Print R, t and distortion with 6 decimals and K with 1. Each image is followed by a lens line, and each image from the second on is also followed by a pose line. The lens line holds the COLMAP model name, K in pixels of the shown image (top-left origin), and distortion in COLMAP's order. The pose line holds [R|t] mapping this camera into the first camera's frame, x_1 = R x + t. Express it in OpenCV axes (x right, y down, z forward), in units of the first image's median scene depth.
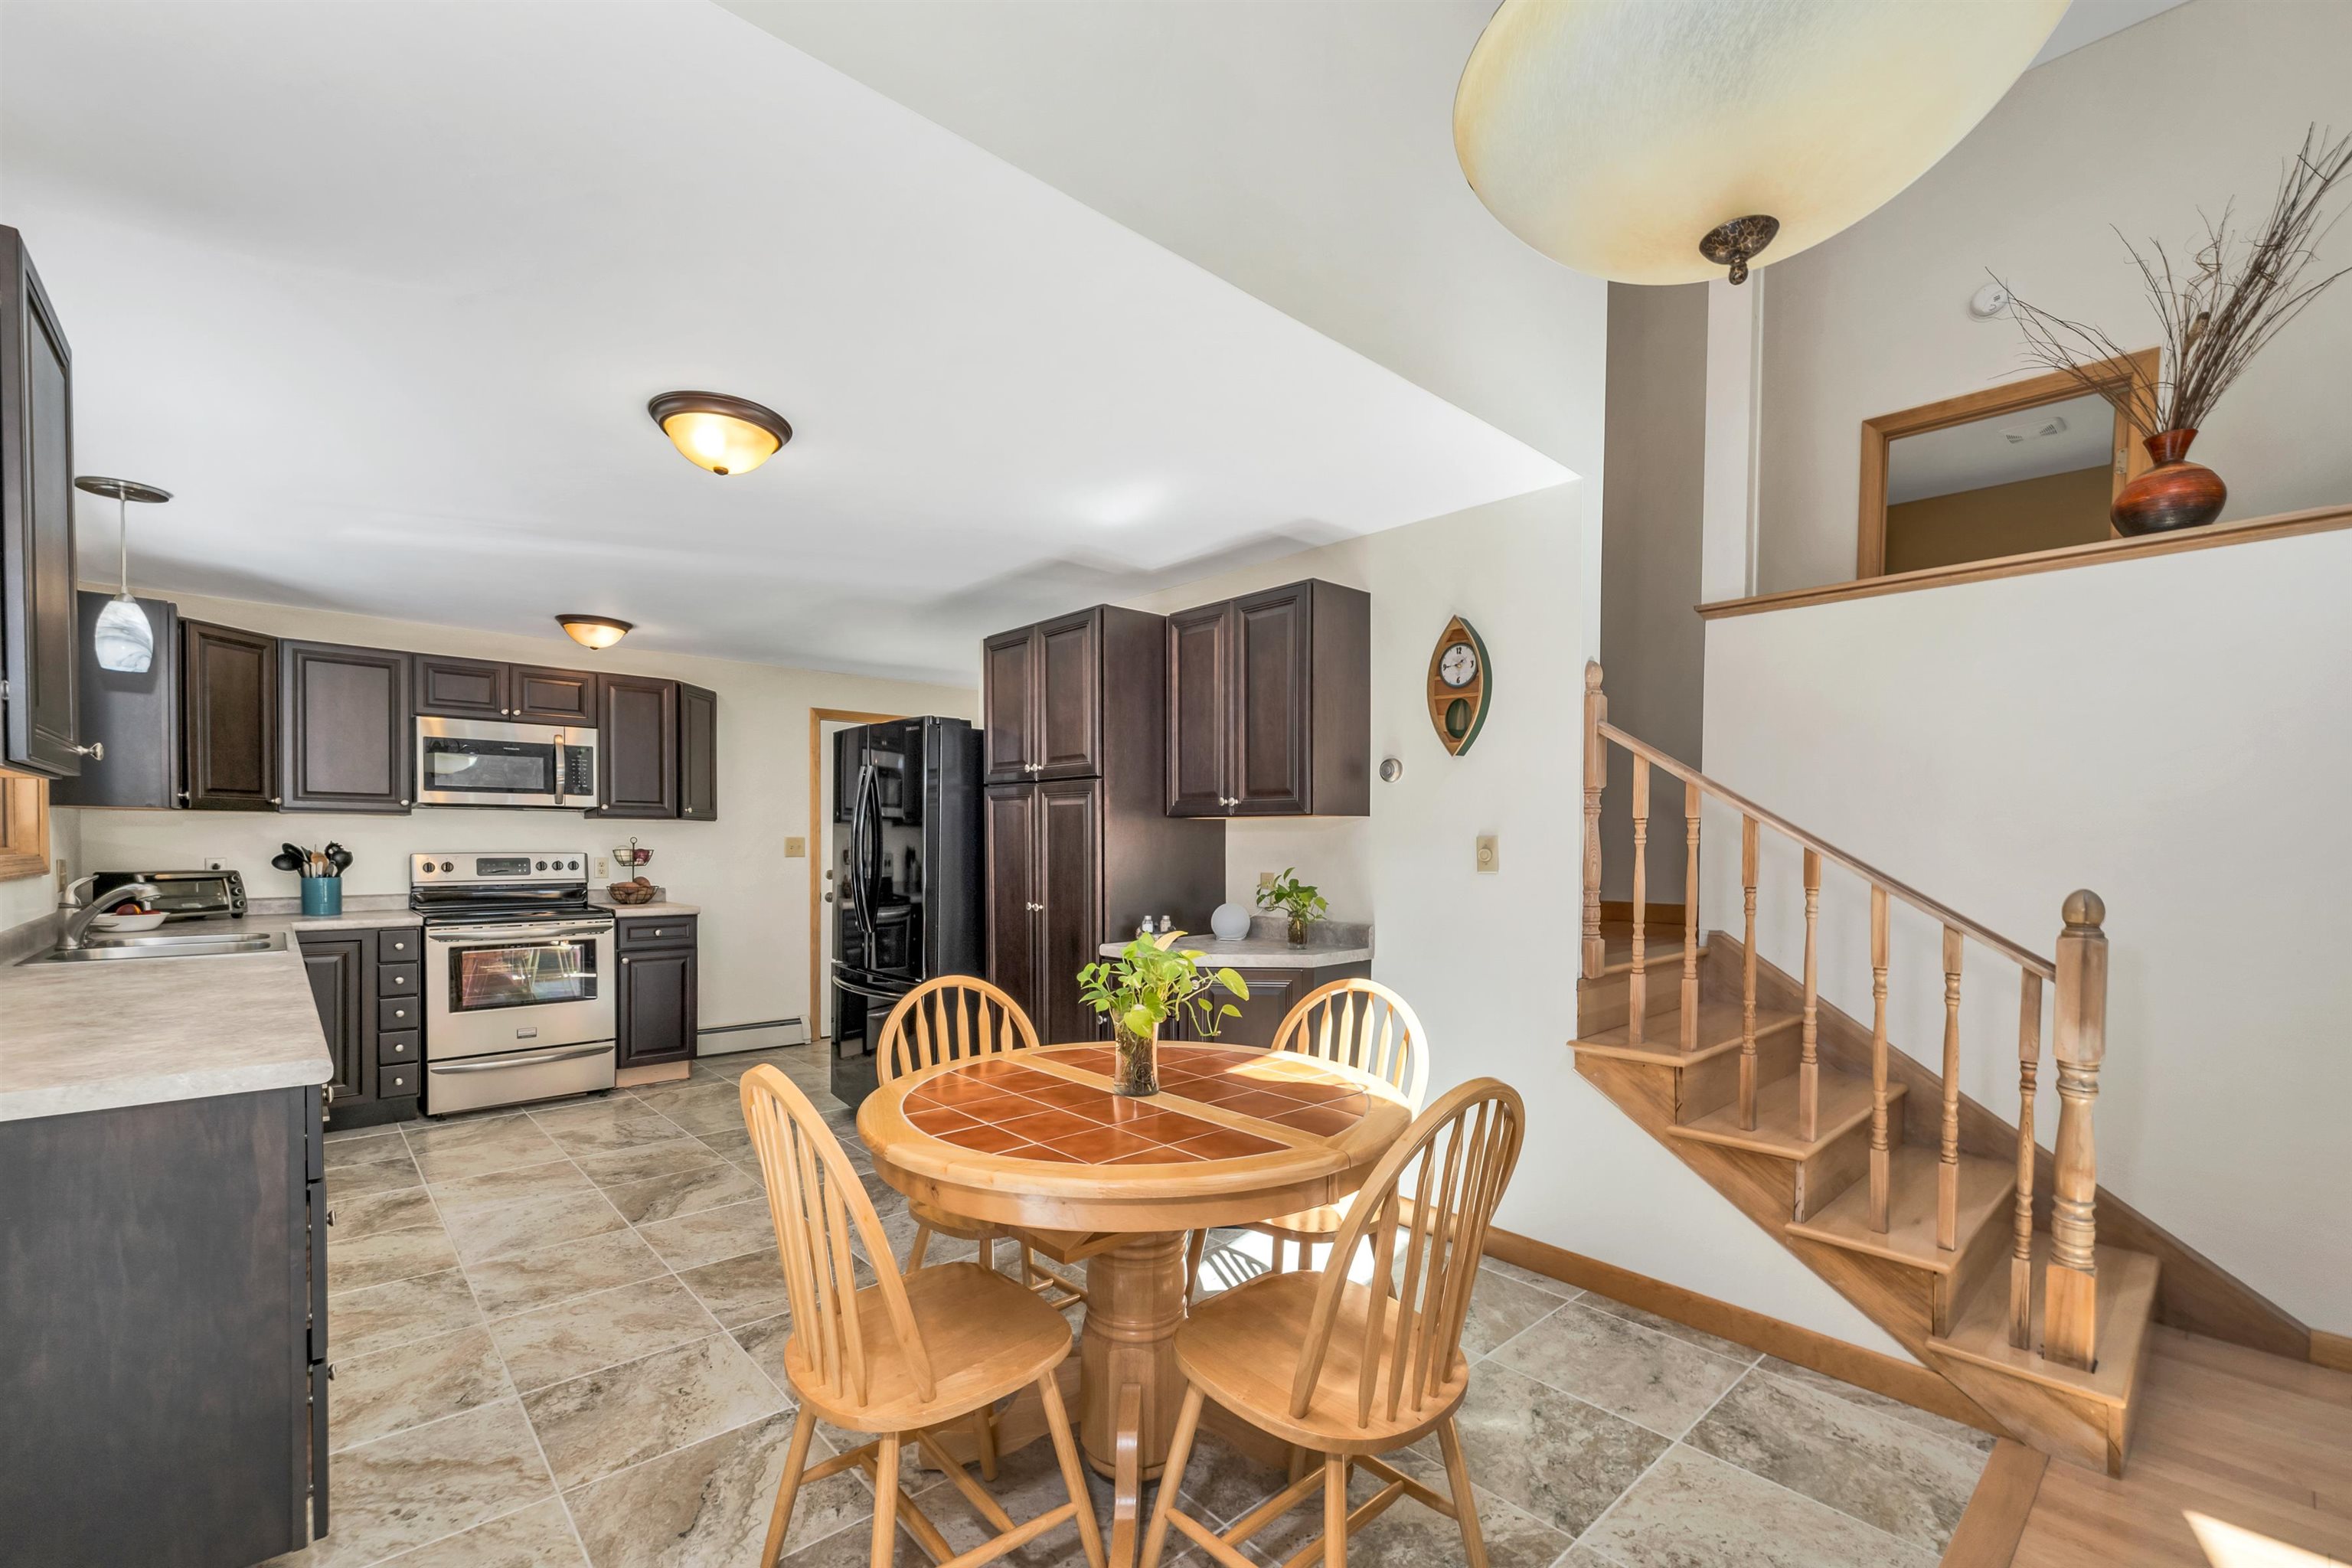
lens RADIAL K [[984.8, 0, 1170.2], [0, 984.8, 840.7], [0, 0, 1]] dist [-0.000013, 0.000017]
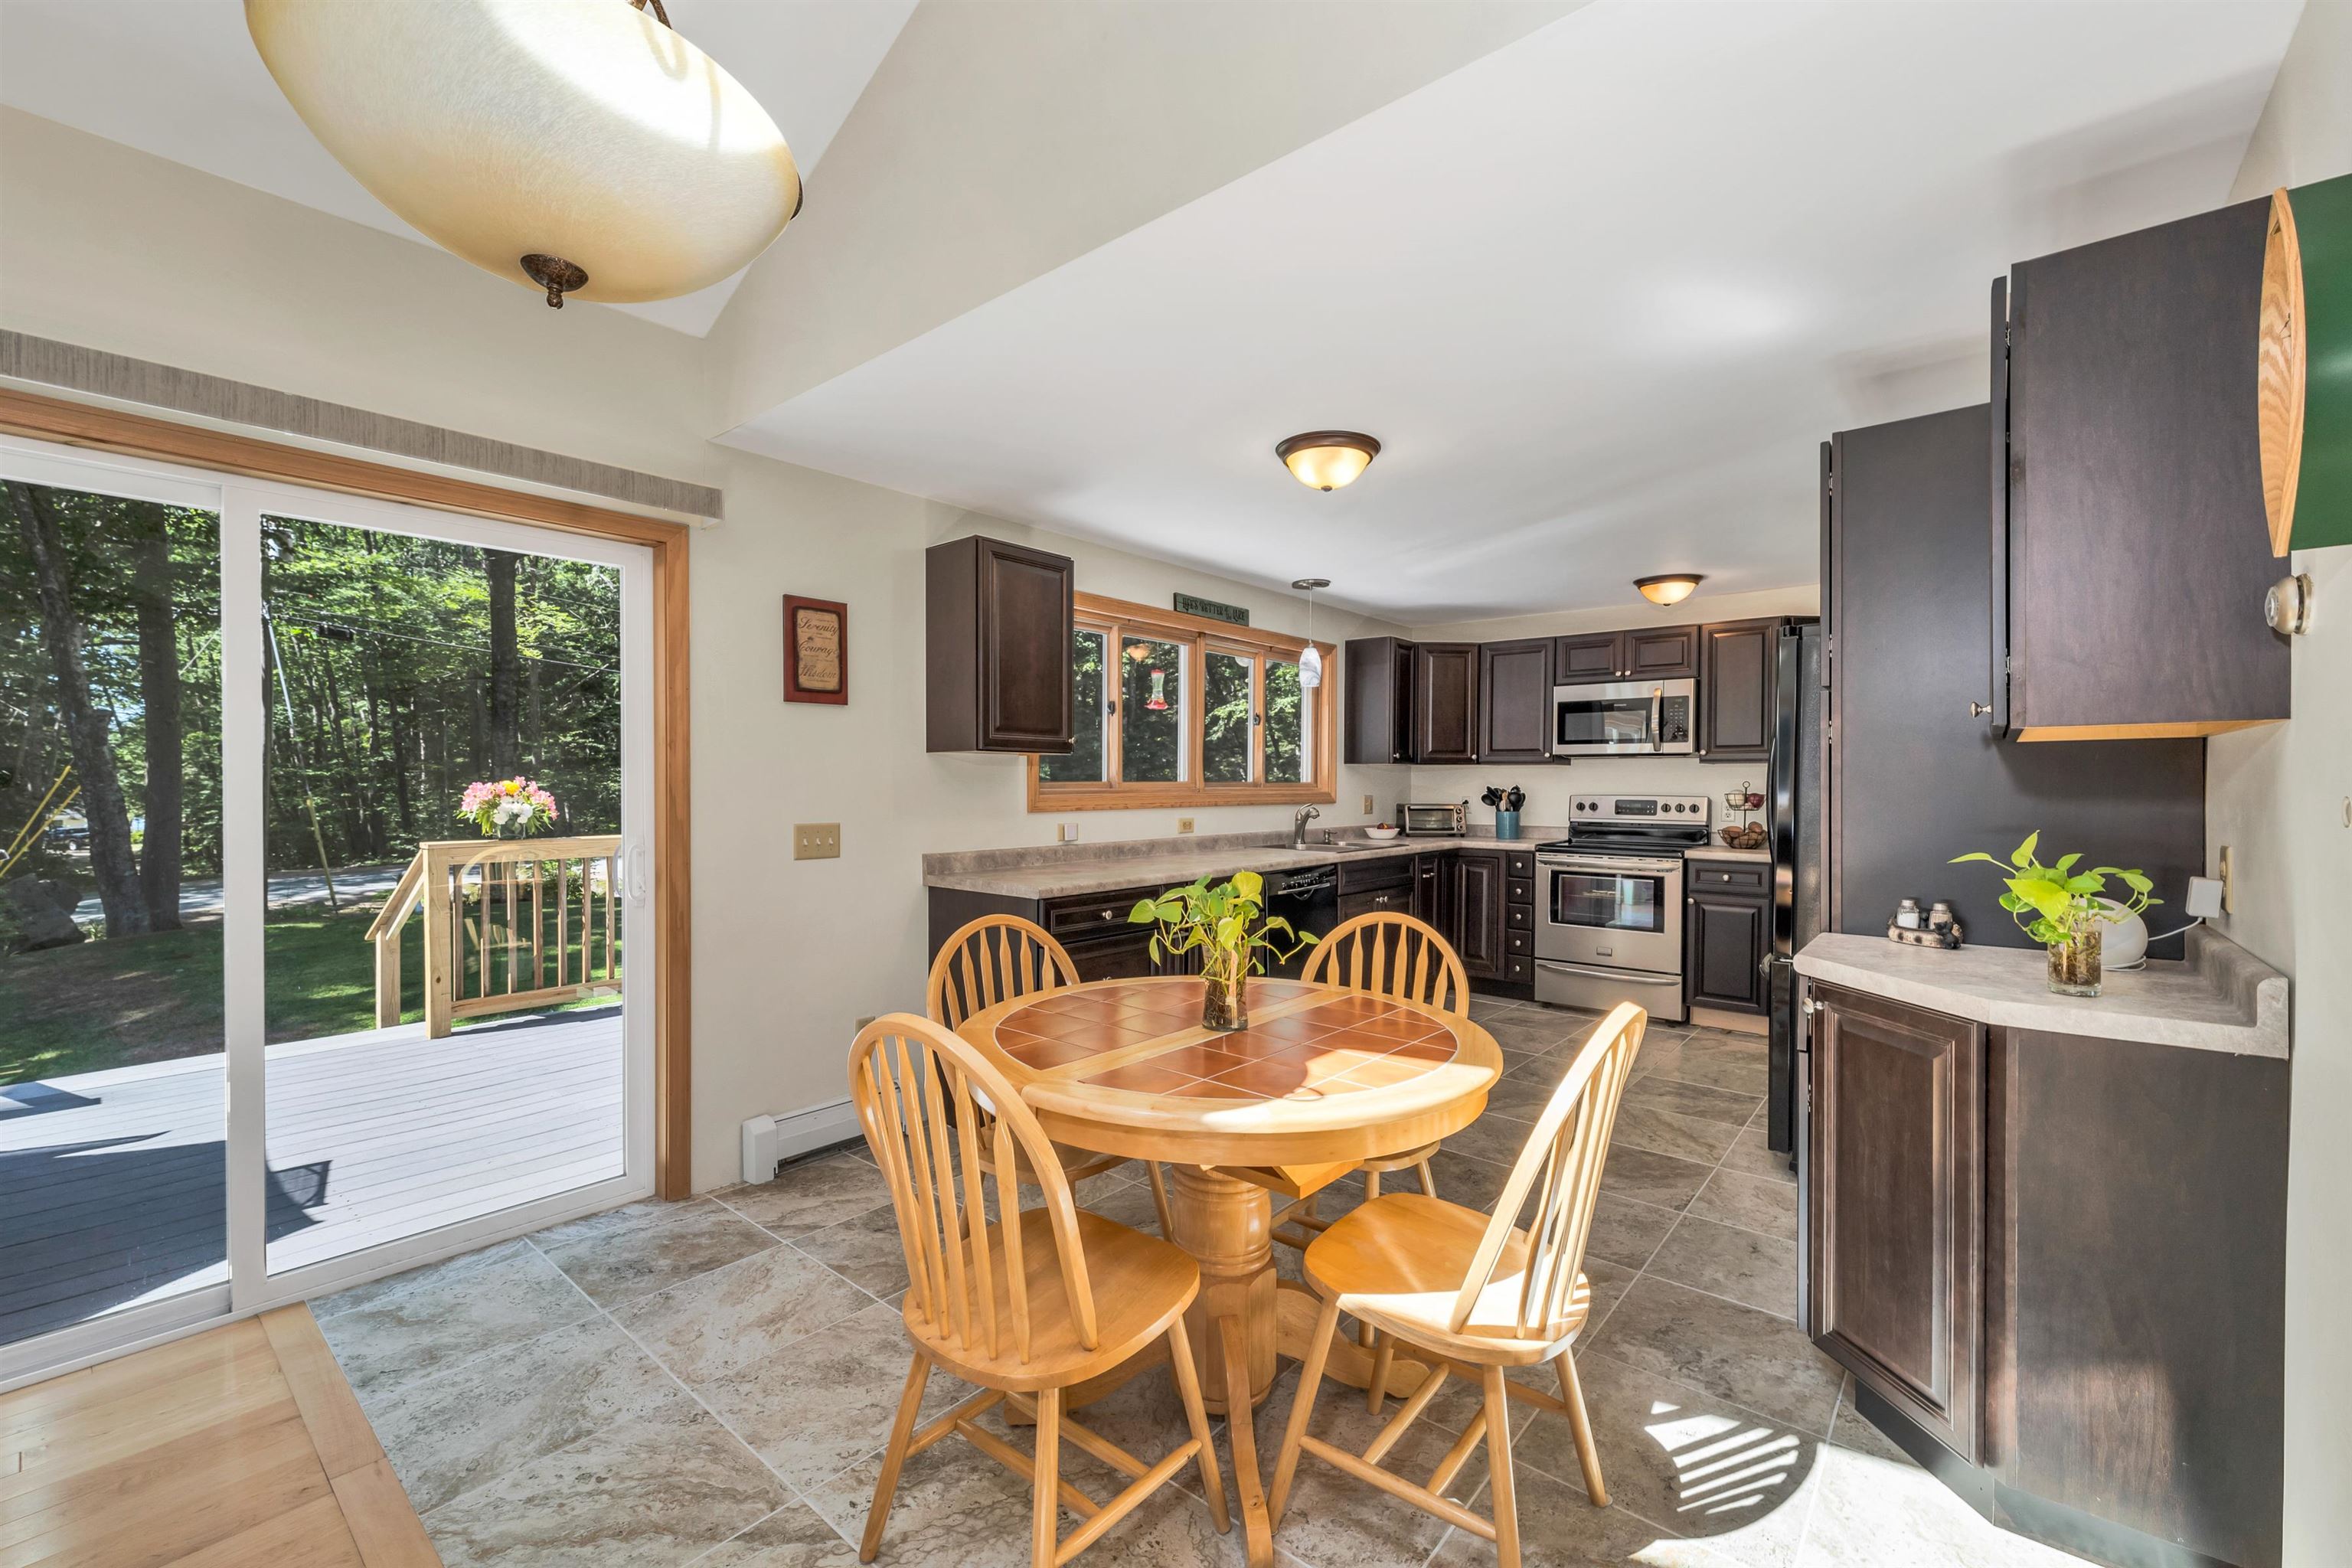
lens RADIAL K [[964.3, 0, 1176.6], [0, 964.3, 800.3], [0, 0, 1]] dist [0.003082, 0.000107]
pose [[0.134508, 0.014047, -0.990813, 0.381672], [-0.002885, 0.999901, 0.013784, 0.003980], [0.990908, 0.001005, 0.134536, 0.336799]]
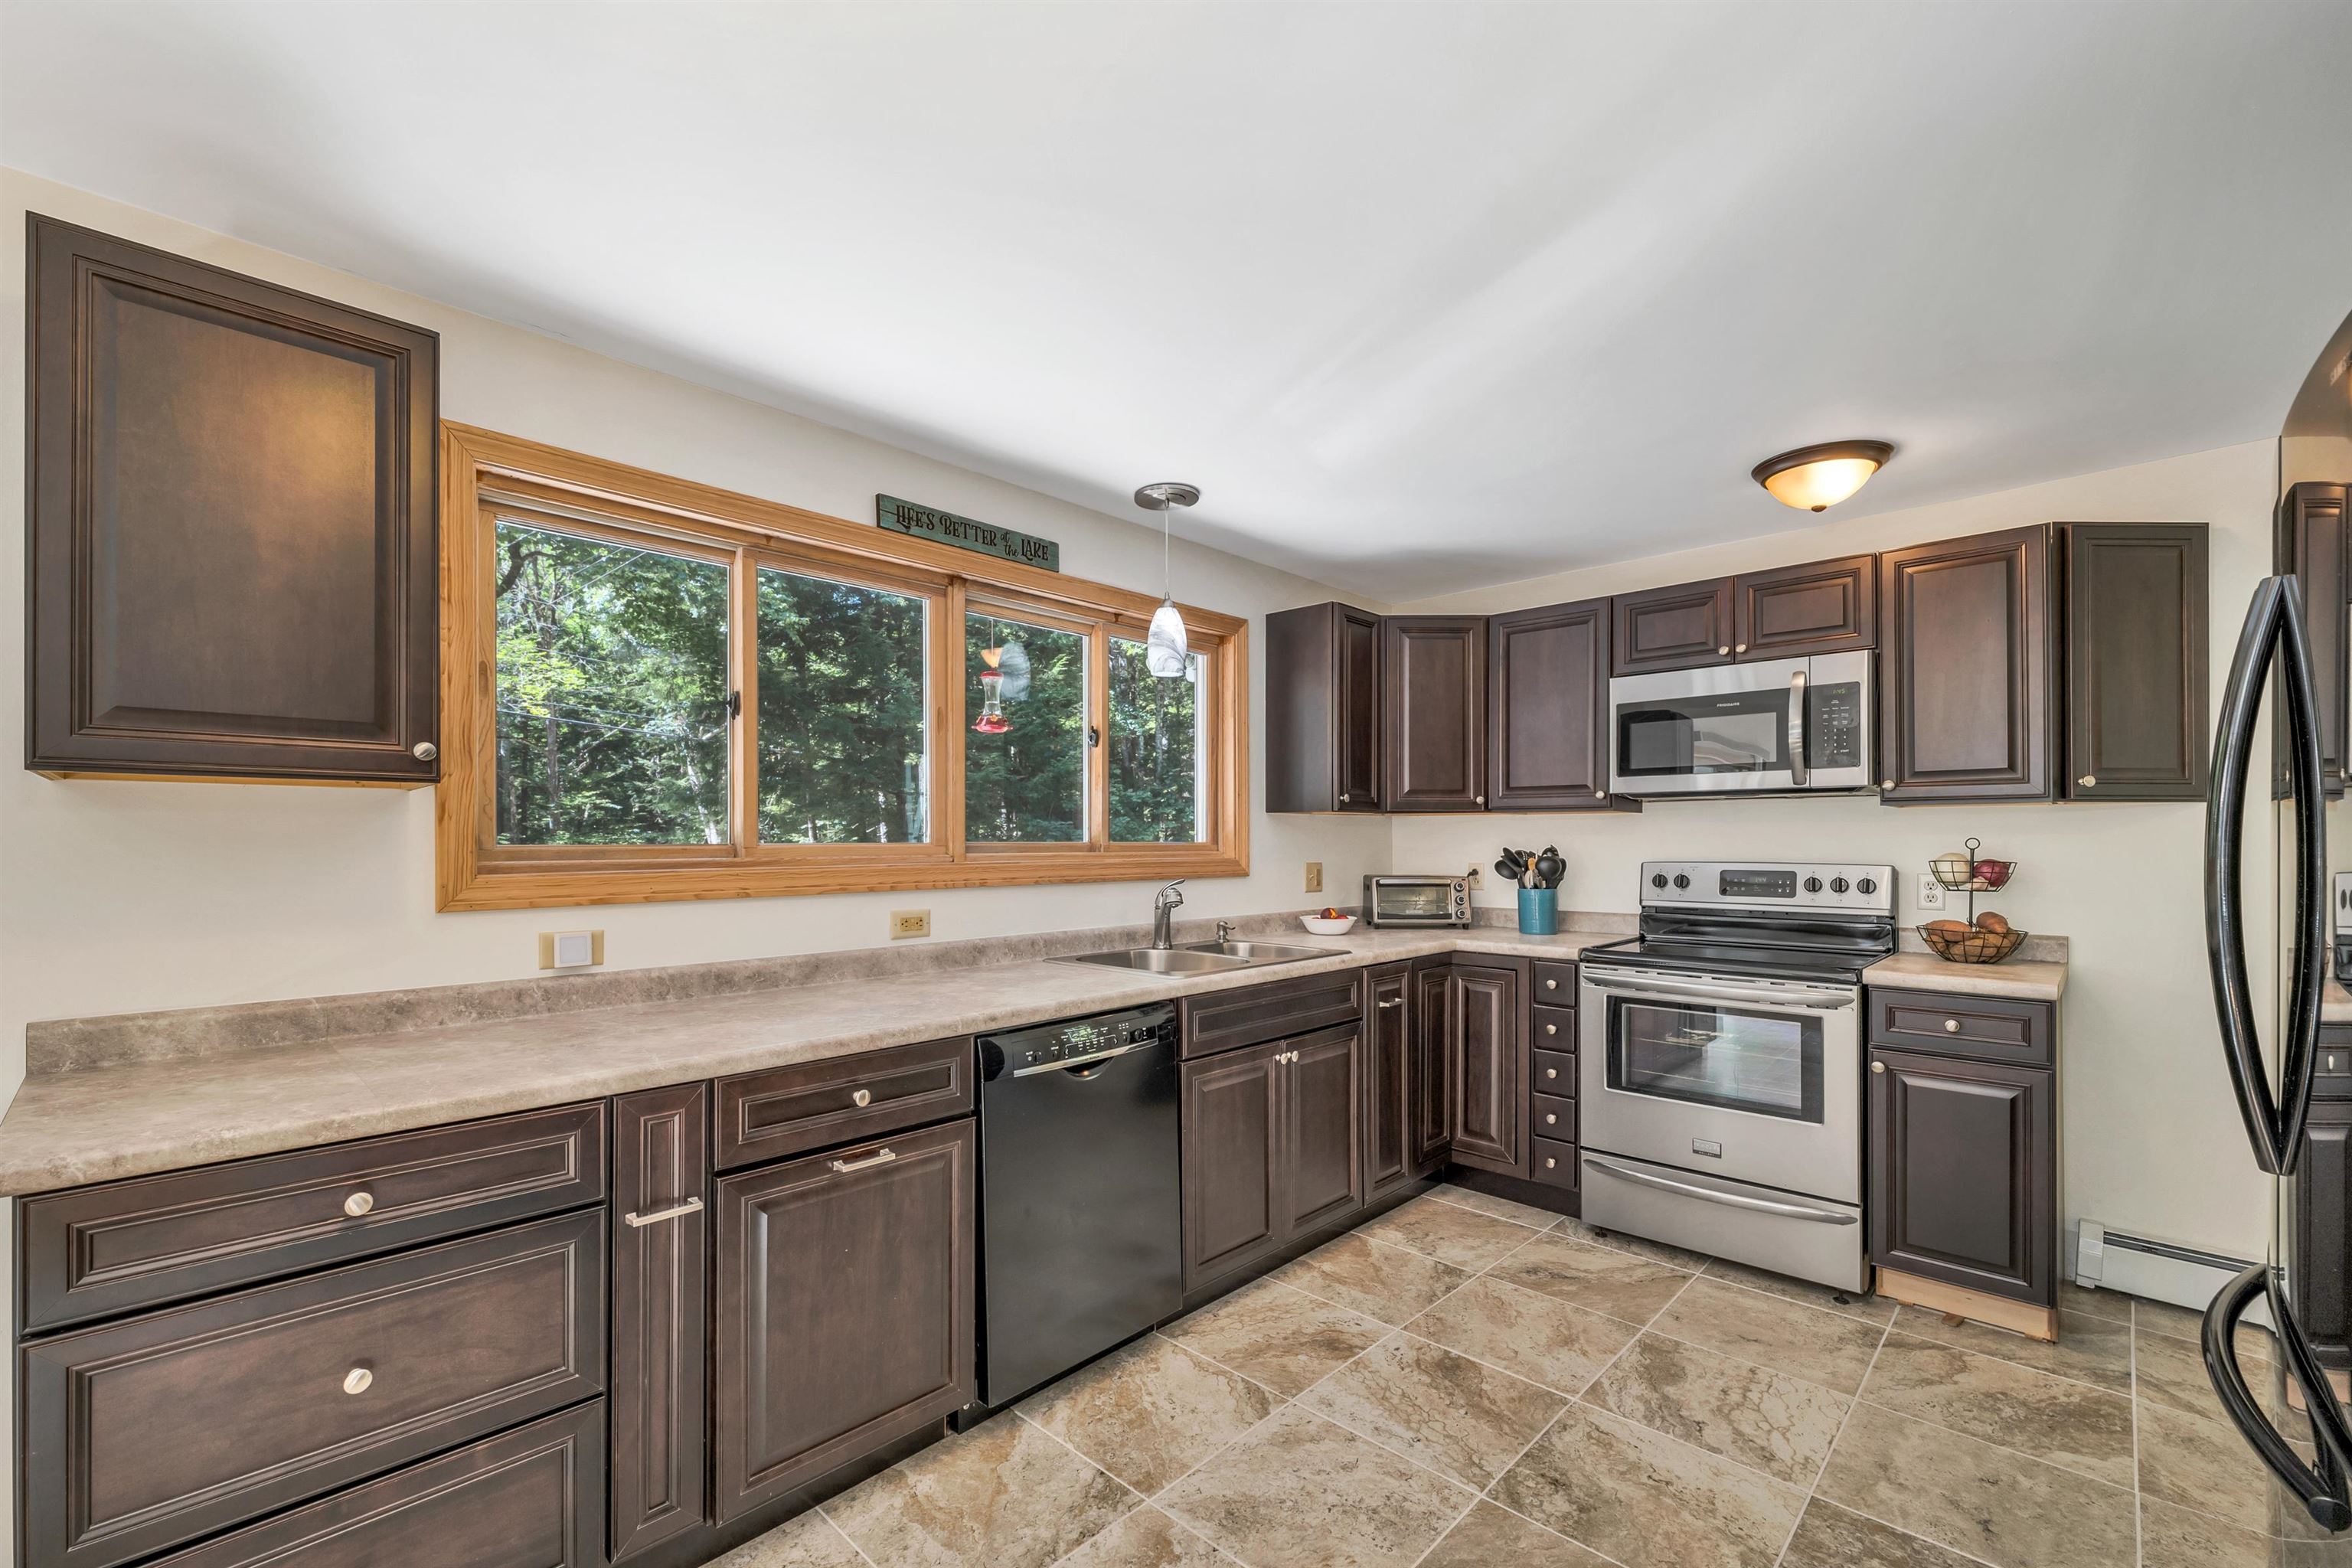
lens RADIAL K [[984.8, 0, 1170.2], [0, 984.8, 840.7], [0, 0, 1]] dist [-0.000013, 0.000017]
pose [[0.066324, -0.005352, -0.997784, -0.040419], [0.001661, 0.999985, -0.005253, -0.000060], [0.997797, -0.001309, 0.066332, 0.588812]]
